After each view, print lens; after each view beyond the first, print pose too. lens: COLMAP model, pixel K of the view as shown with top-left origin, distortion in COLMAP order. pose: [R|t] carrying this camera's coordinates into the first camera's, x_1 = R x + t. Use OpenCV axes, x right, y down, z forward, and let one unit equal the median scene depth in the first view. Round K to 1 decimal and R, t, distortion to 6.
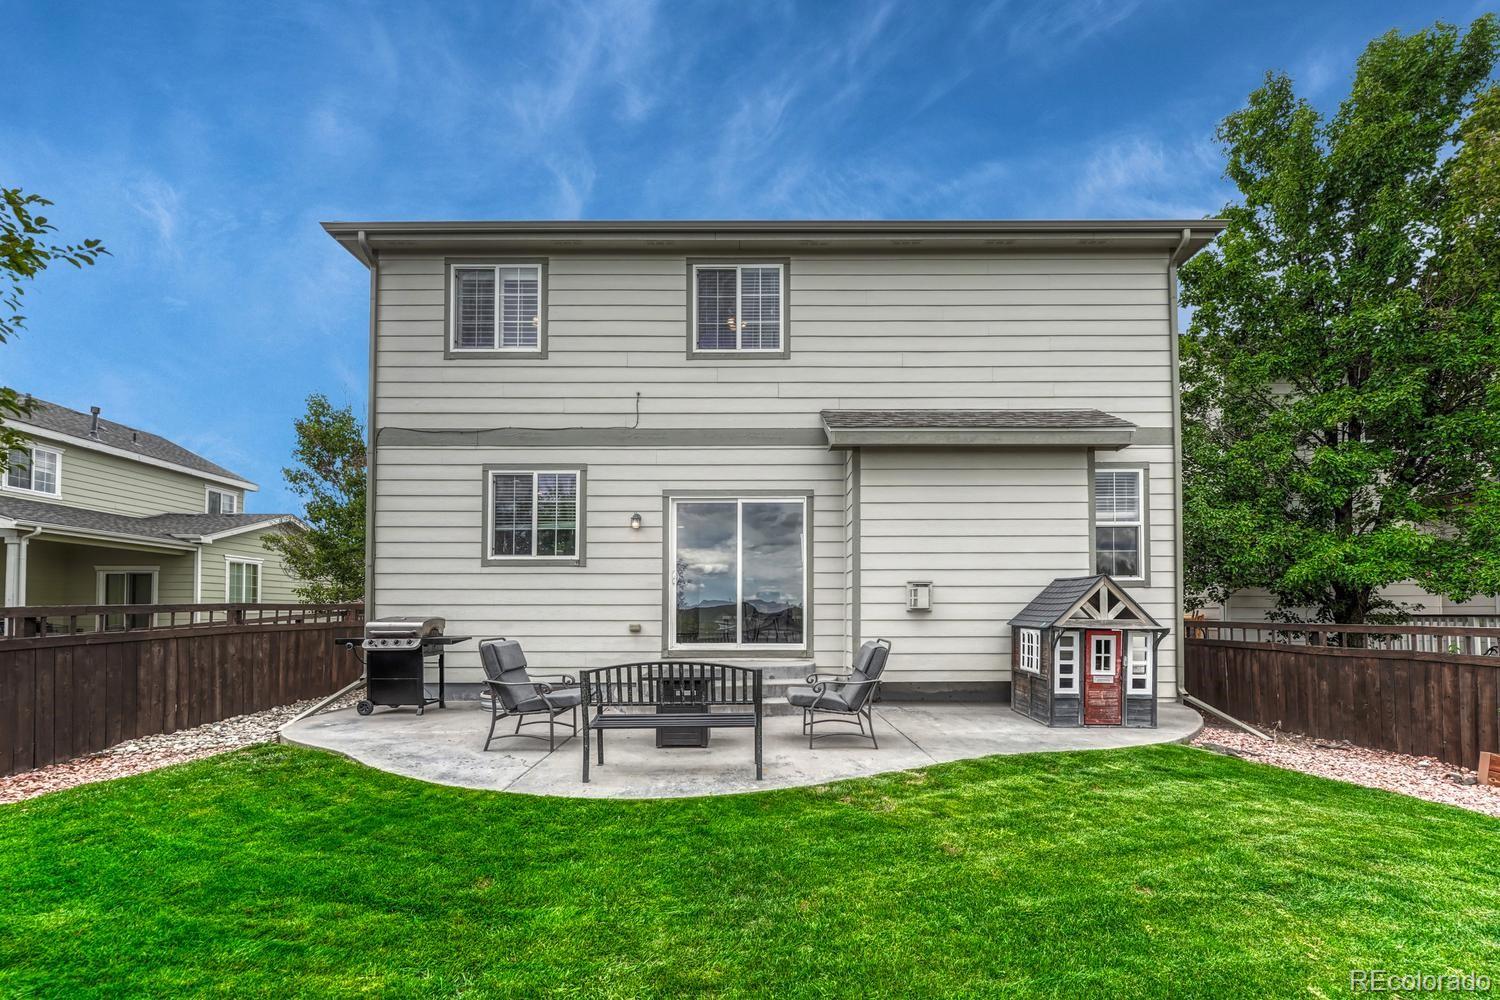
lens RADIAL K [[617.4, 0, 760.0], [0, 617.4, 602.8], [0, 0, 1]] dist [-0.002982, -0.000321]
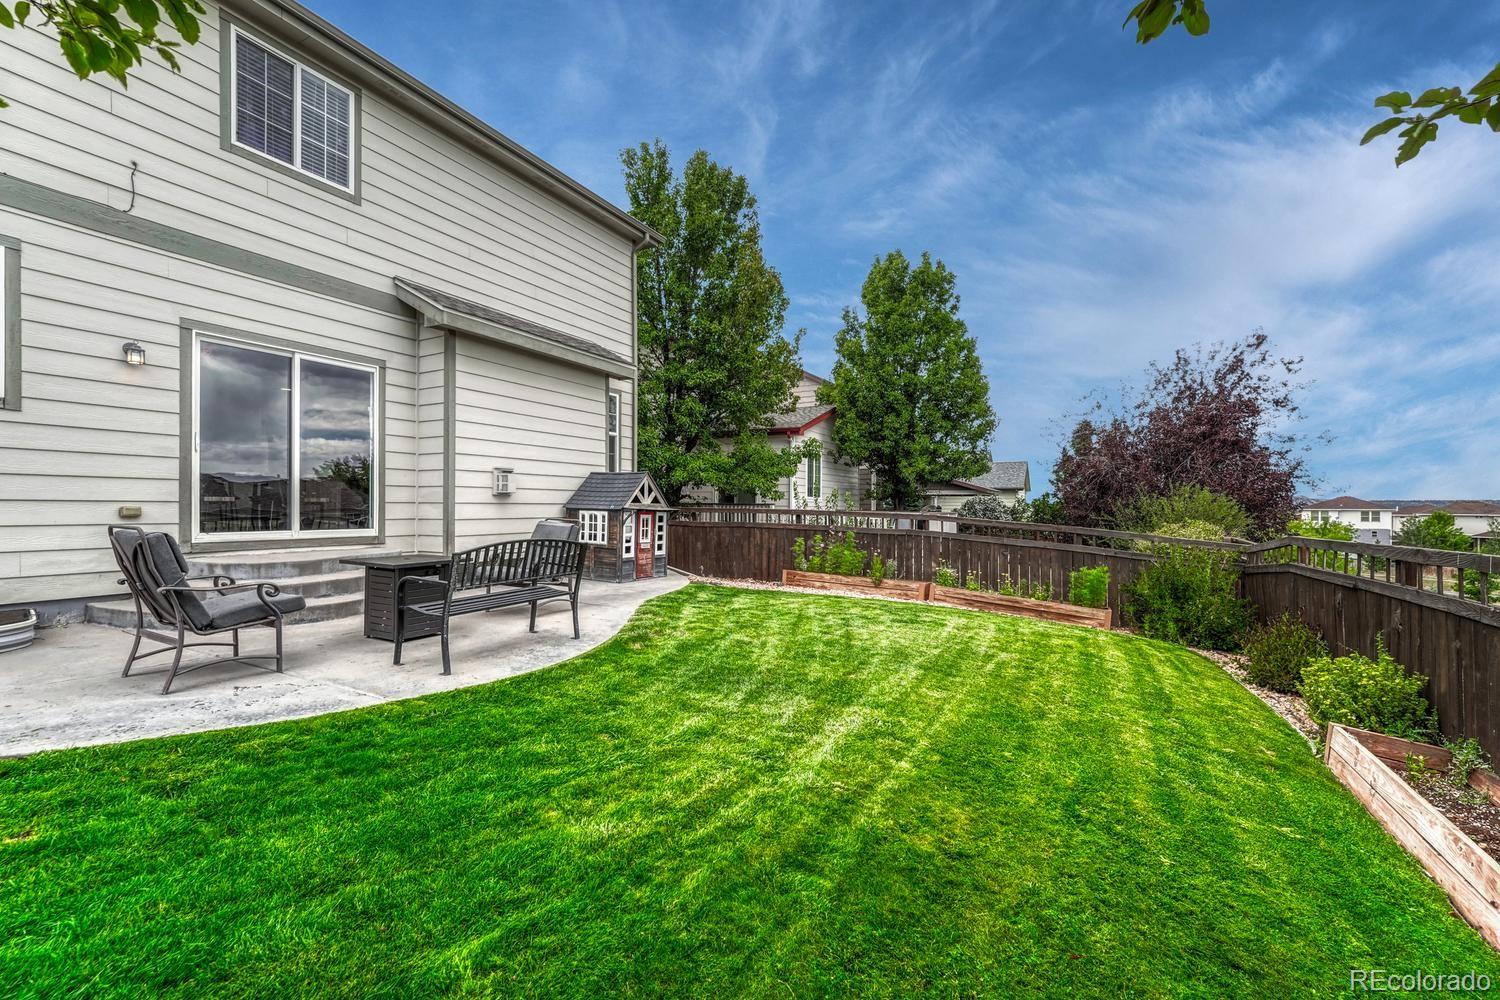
lens RADIAL K [[620.3, 0, 746.5], [0, 620.3, 502.2], [0, 0, 1]] dist [-0.010251, 0.000296]
pose [[0.477489, 0.008630, 0.878595, -0.470233], [-0.026543, 0.999637, 0.004606, 0.008623], [-0.878237, -0.025520, 0.477545, 0.089247]]
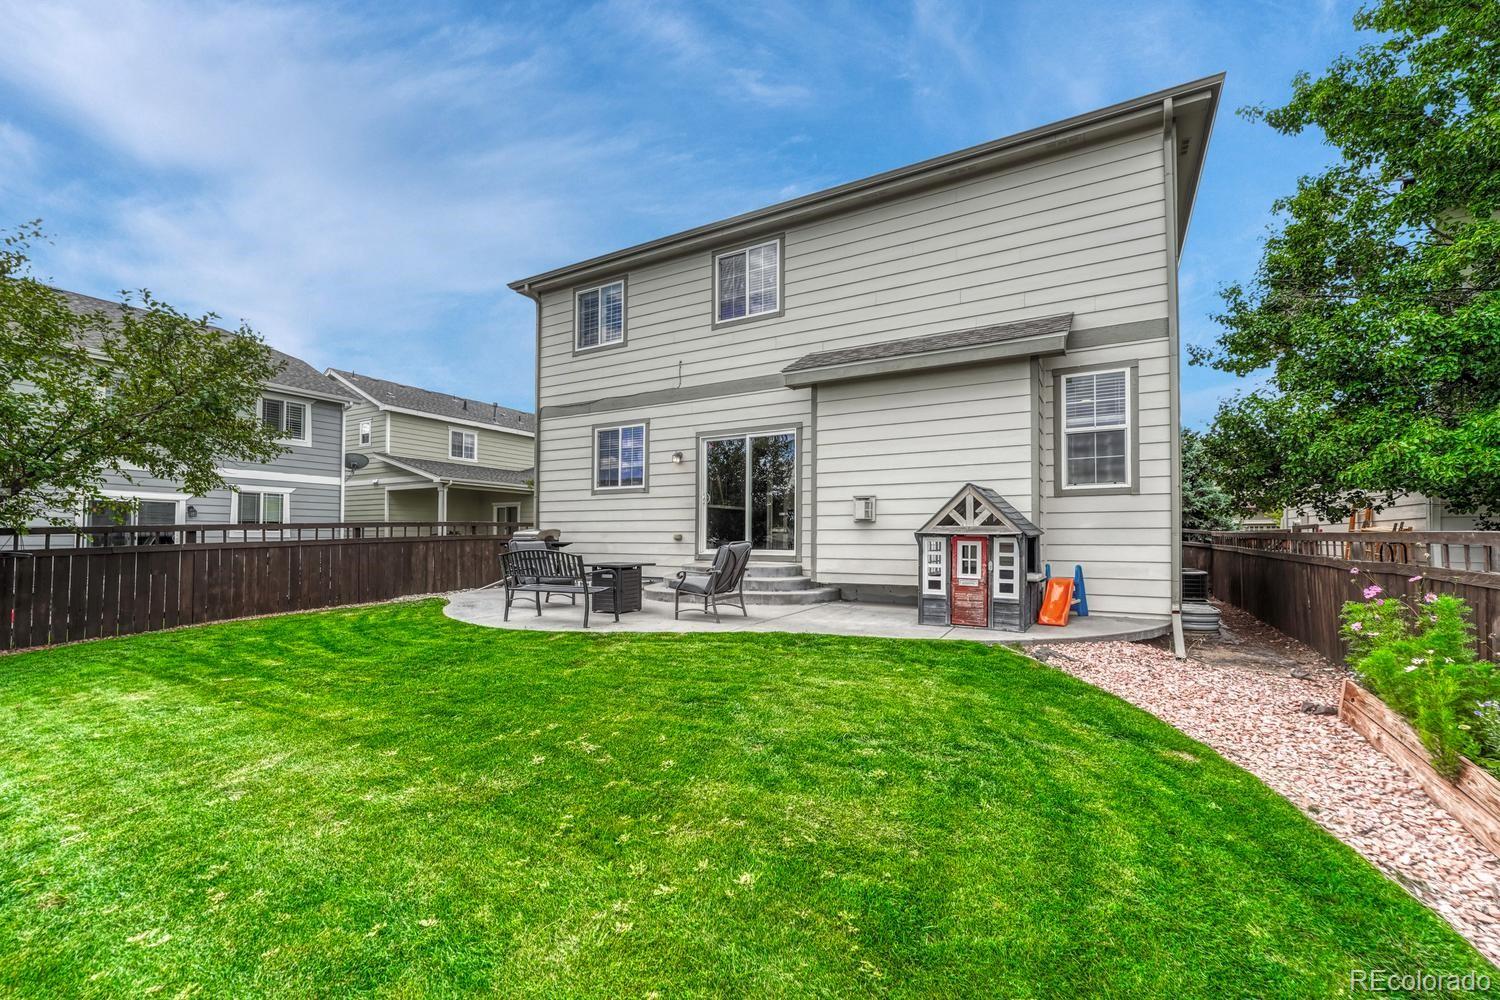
lens RADIAL K [[596.0, 0, 771.0], [0, 596.0, 525.4], [0, 0, 1]] dist [-0.001203, 0.000223]
pose [[0.883817, -0.008483, -0.467756, 0.583863], [0.006837, 0.999963, -0.005217, 0.023151], [0.467783, 0.001413, 0.883842, -0.048114]]
